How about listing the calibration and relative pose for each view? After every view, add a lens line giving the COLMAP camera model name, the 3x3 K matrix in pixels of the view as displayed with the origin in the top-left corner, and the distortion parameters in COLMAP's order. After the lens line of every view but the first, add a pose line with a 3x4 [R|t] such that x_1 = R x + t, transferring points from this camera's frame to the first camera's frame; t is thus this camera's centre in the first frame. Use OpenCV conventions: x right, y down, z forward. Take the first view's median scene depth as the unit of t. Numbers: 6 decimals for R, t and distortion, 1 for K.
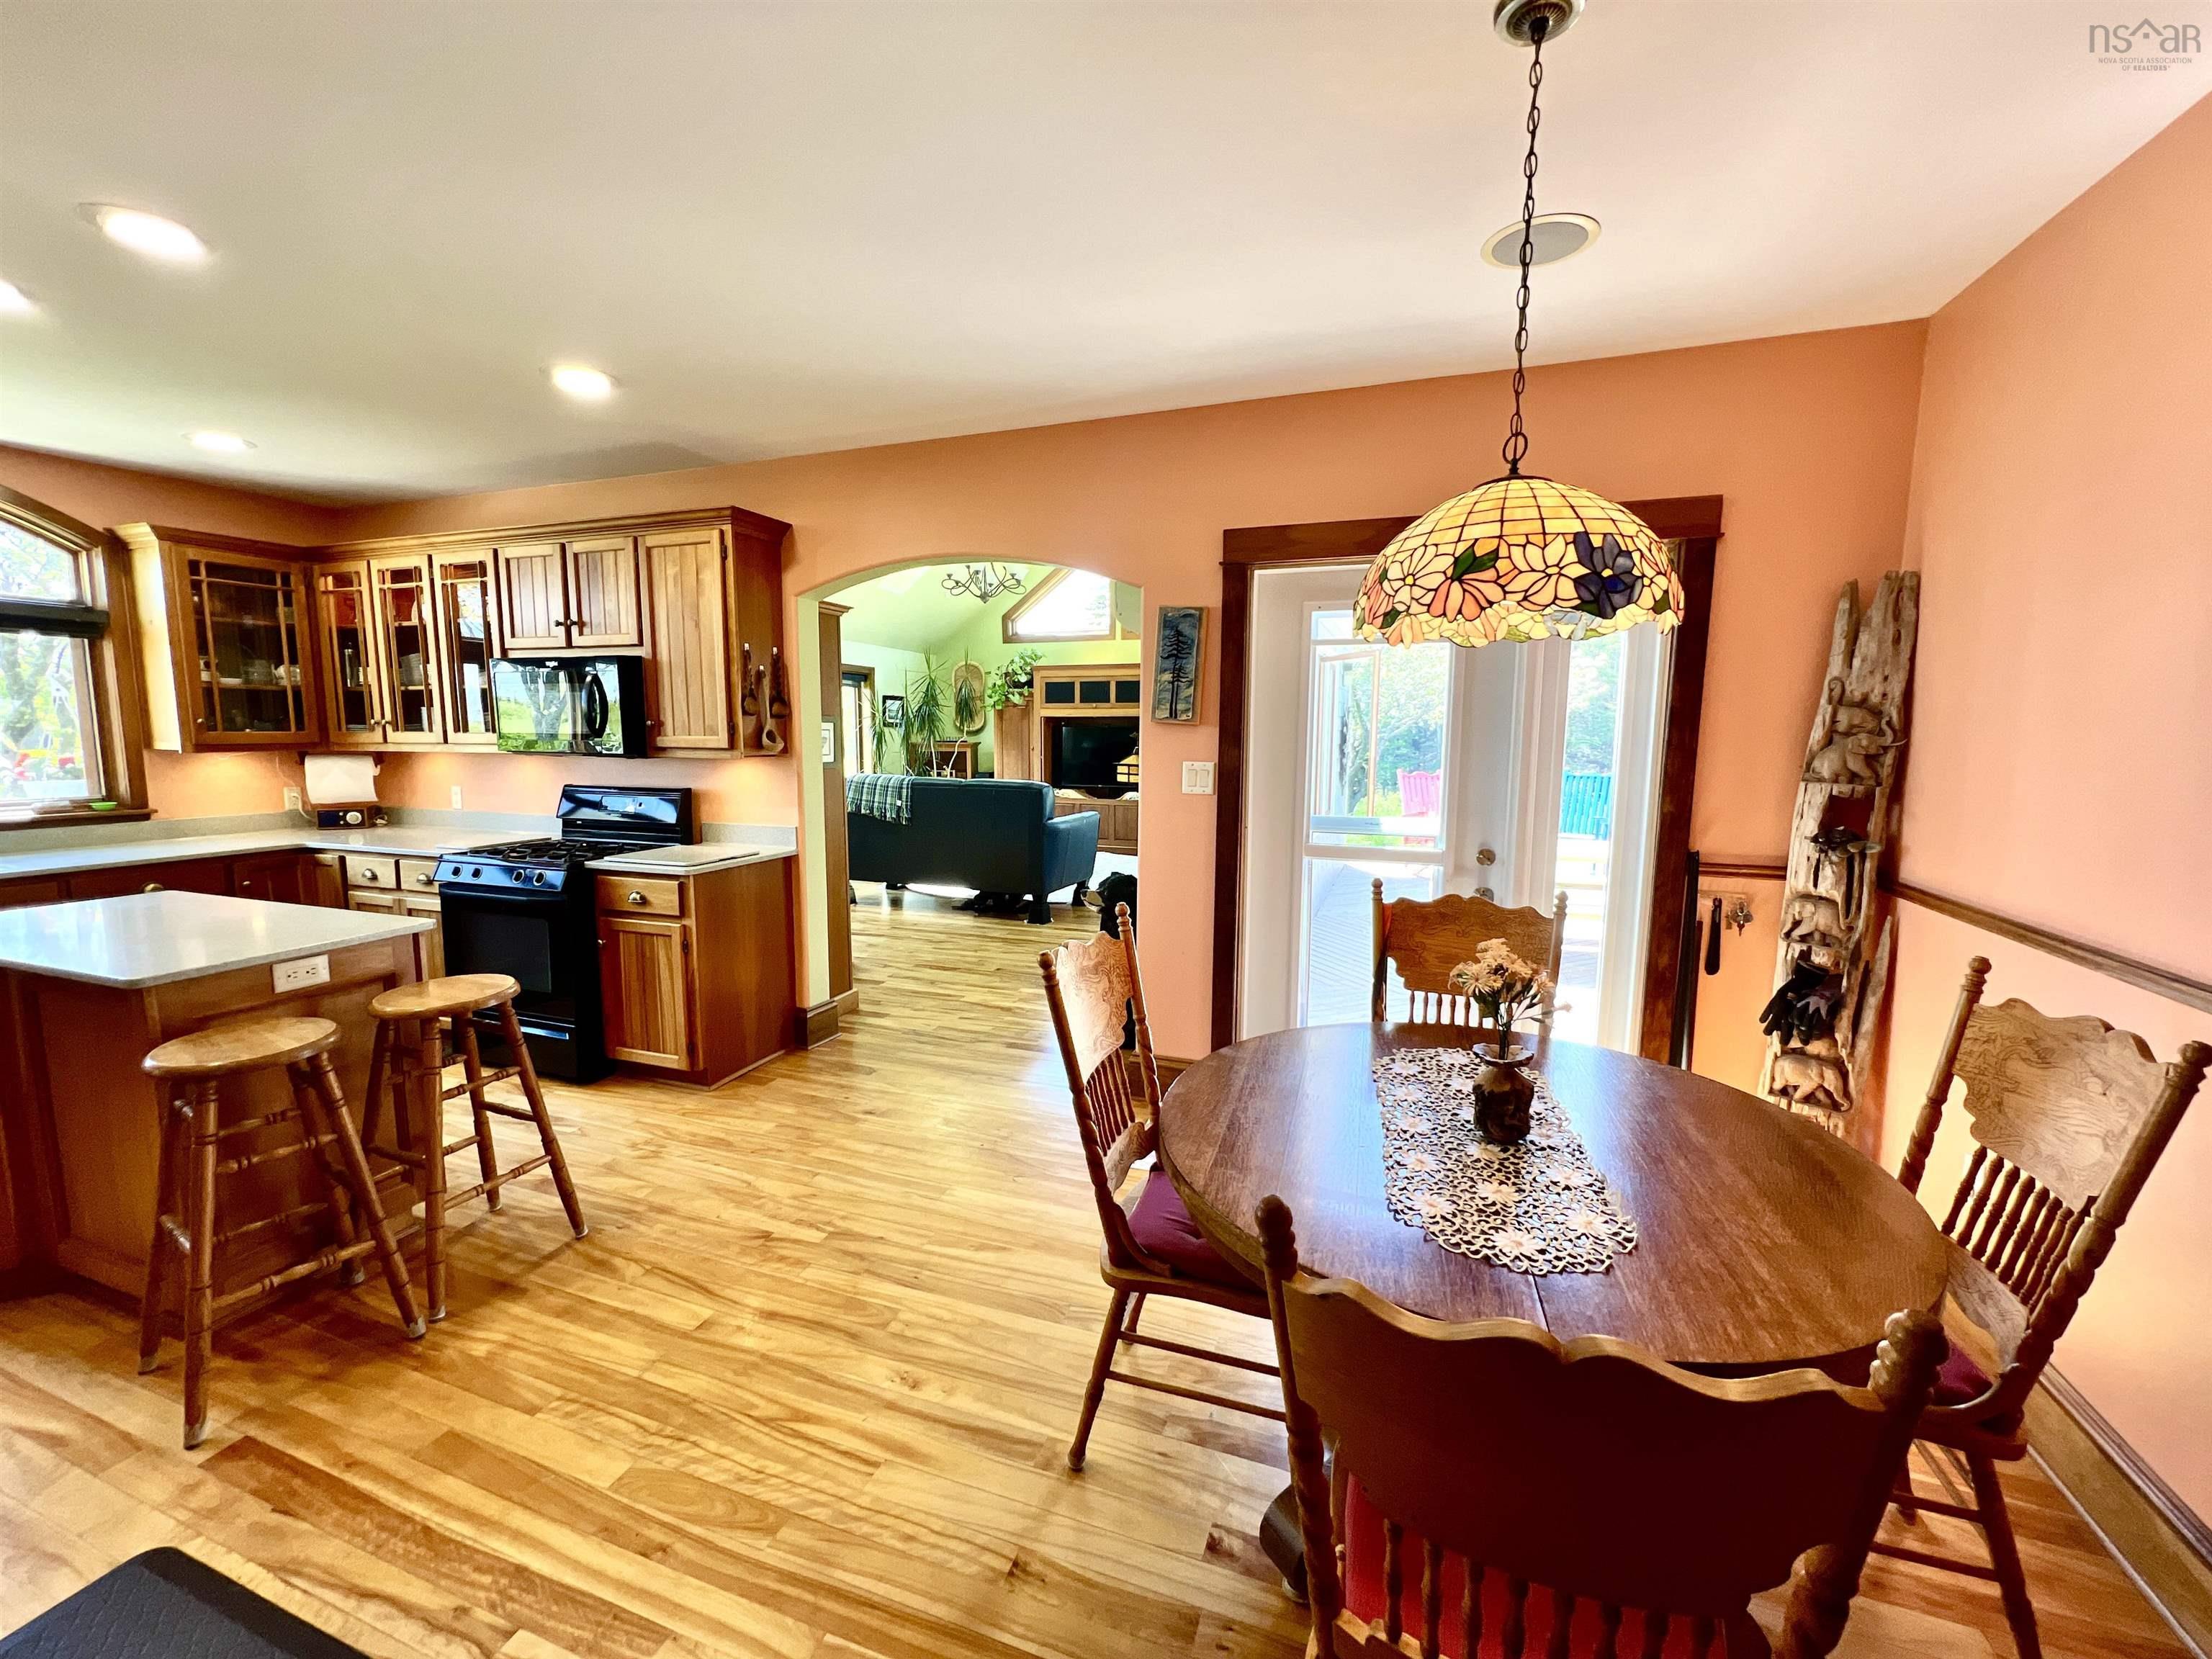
lens RADIAL K [[882.7, 0, 1106.6], [0, 882.7, 835.6], [0, 0, 1]] dist [-0.003610, 0.000519]
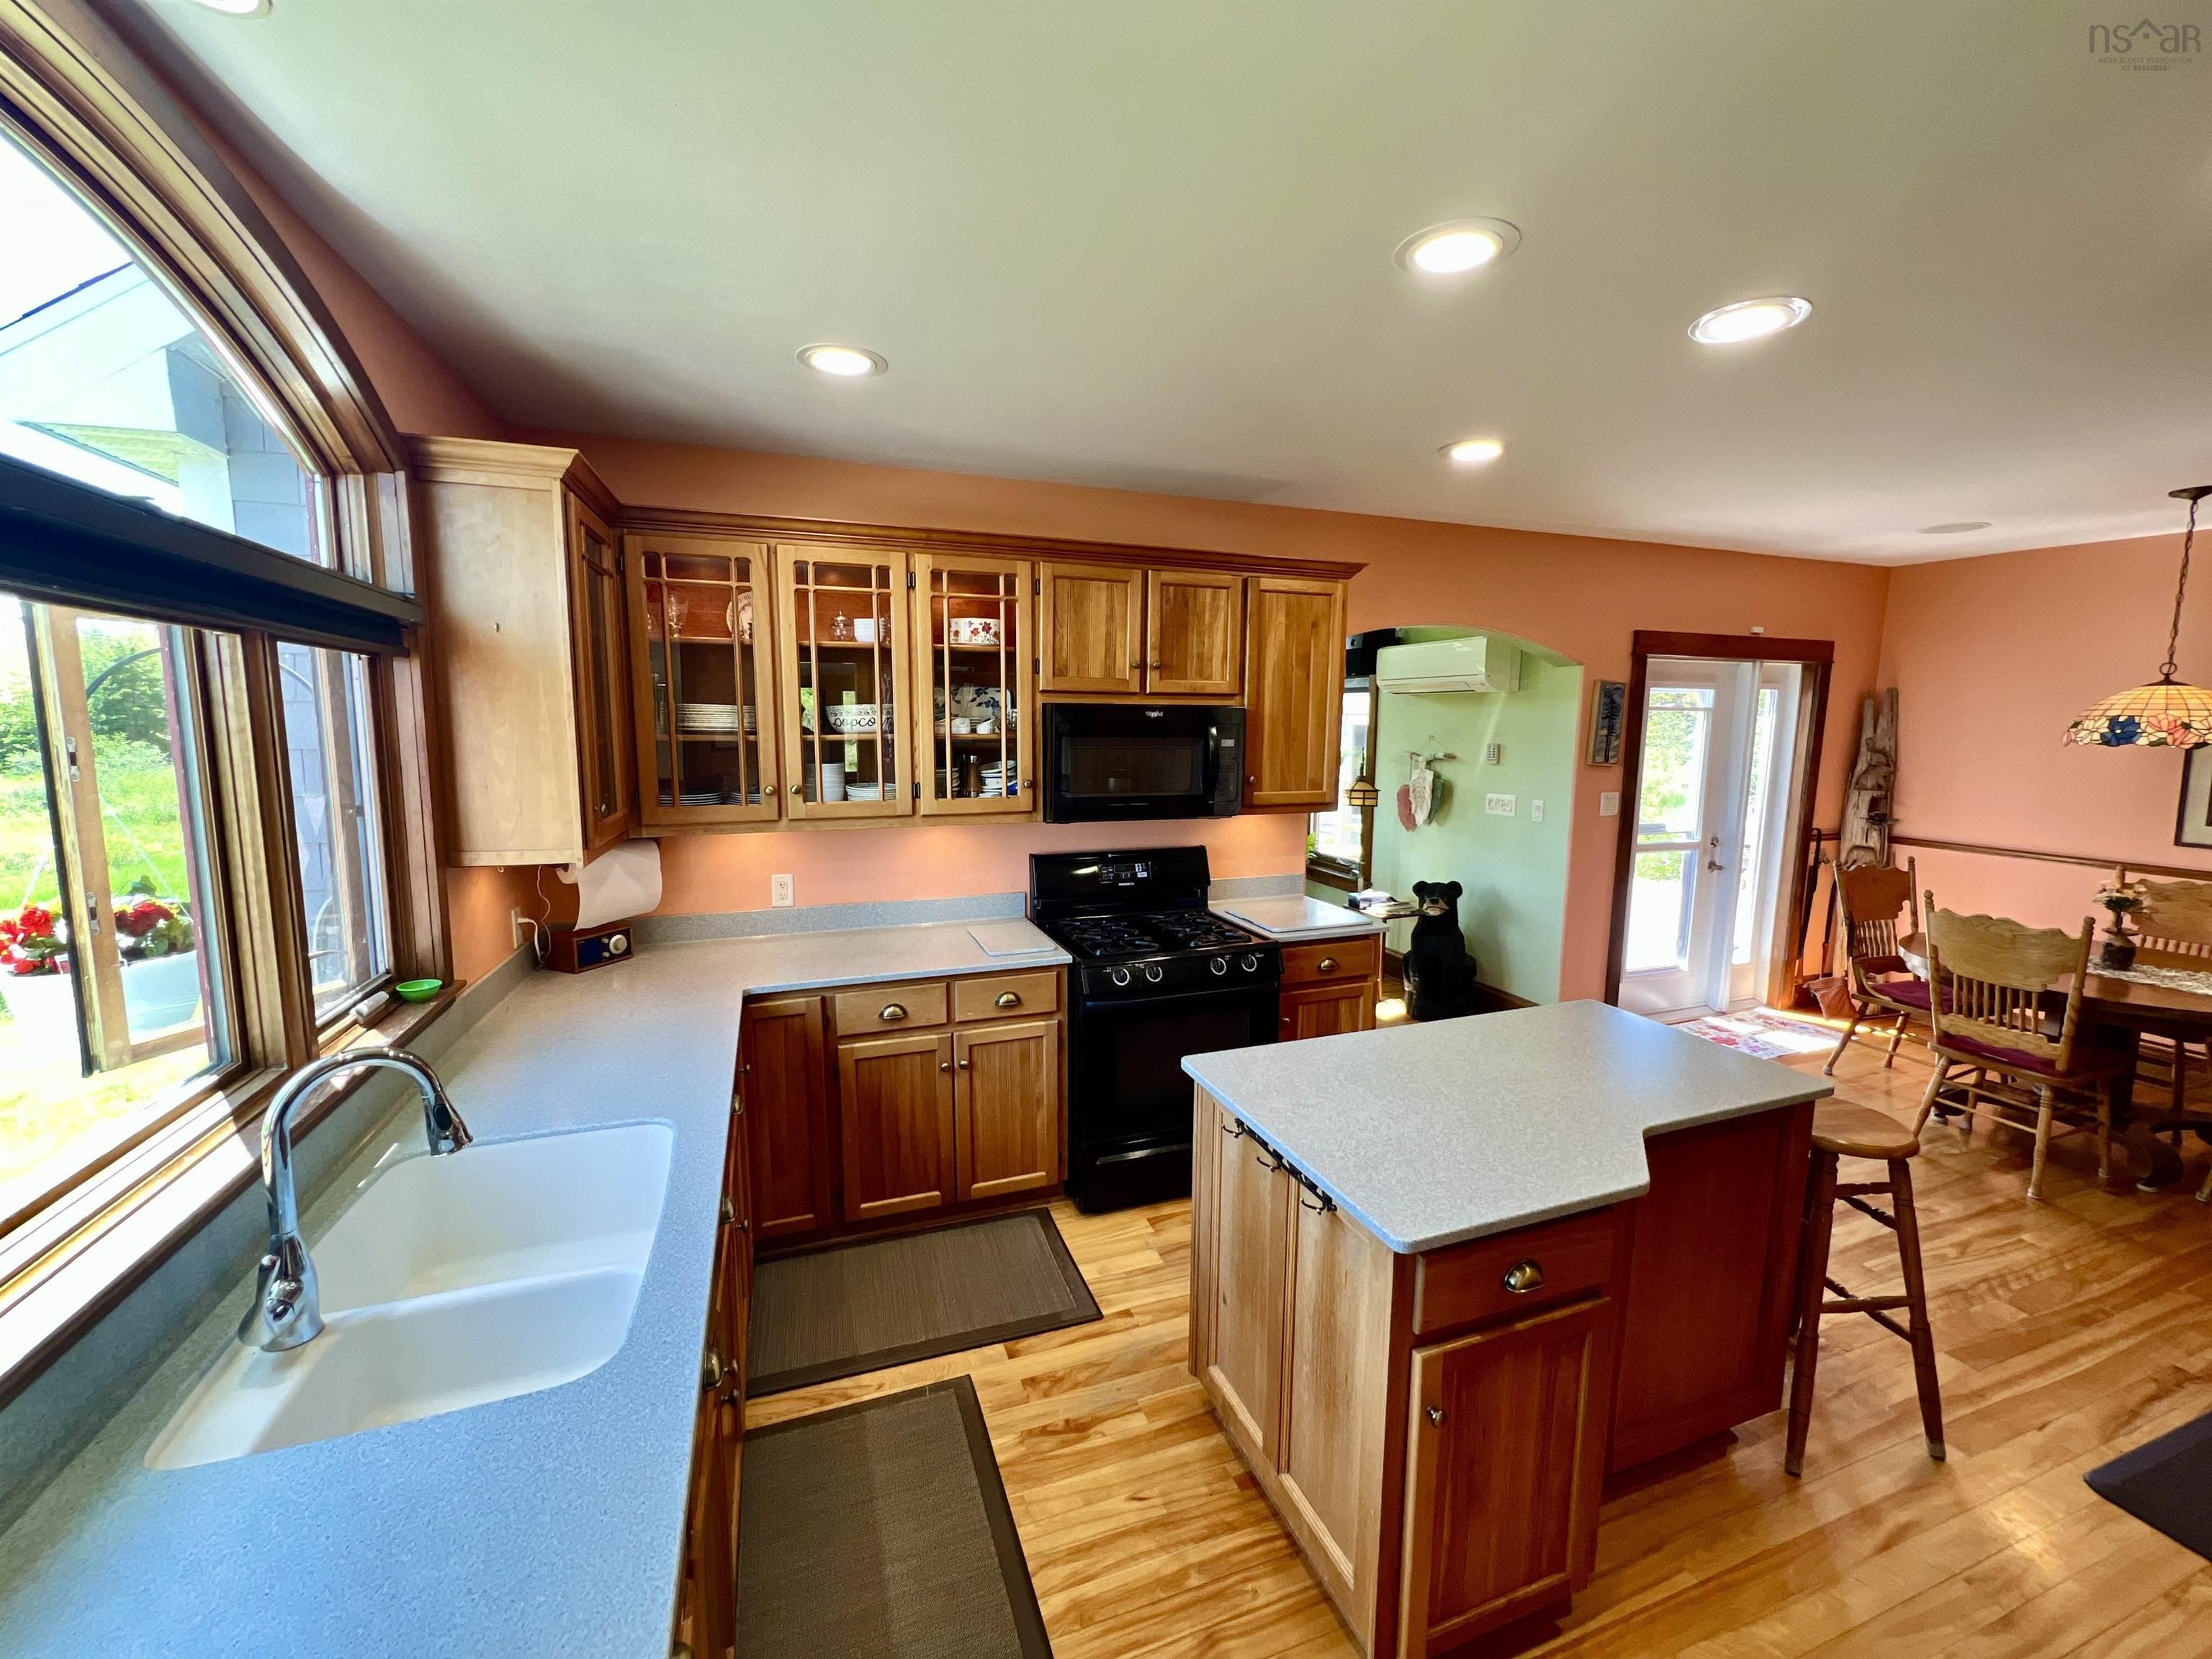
lens RADIAL K [[882.7, 0, 1098.6], [0, 882.7, 832.0], [0, 0, 1]] dist [-0.003610, 0.000519]
pose [[0.766888, -0.083742, 0.636294, -1.160578], [0.076040, 0.996323, 0.039479, -0.113917], [-0.637260, 0.018108, 0.770436, 0.367440]]
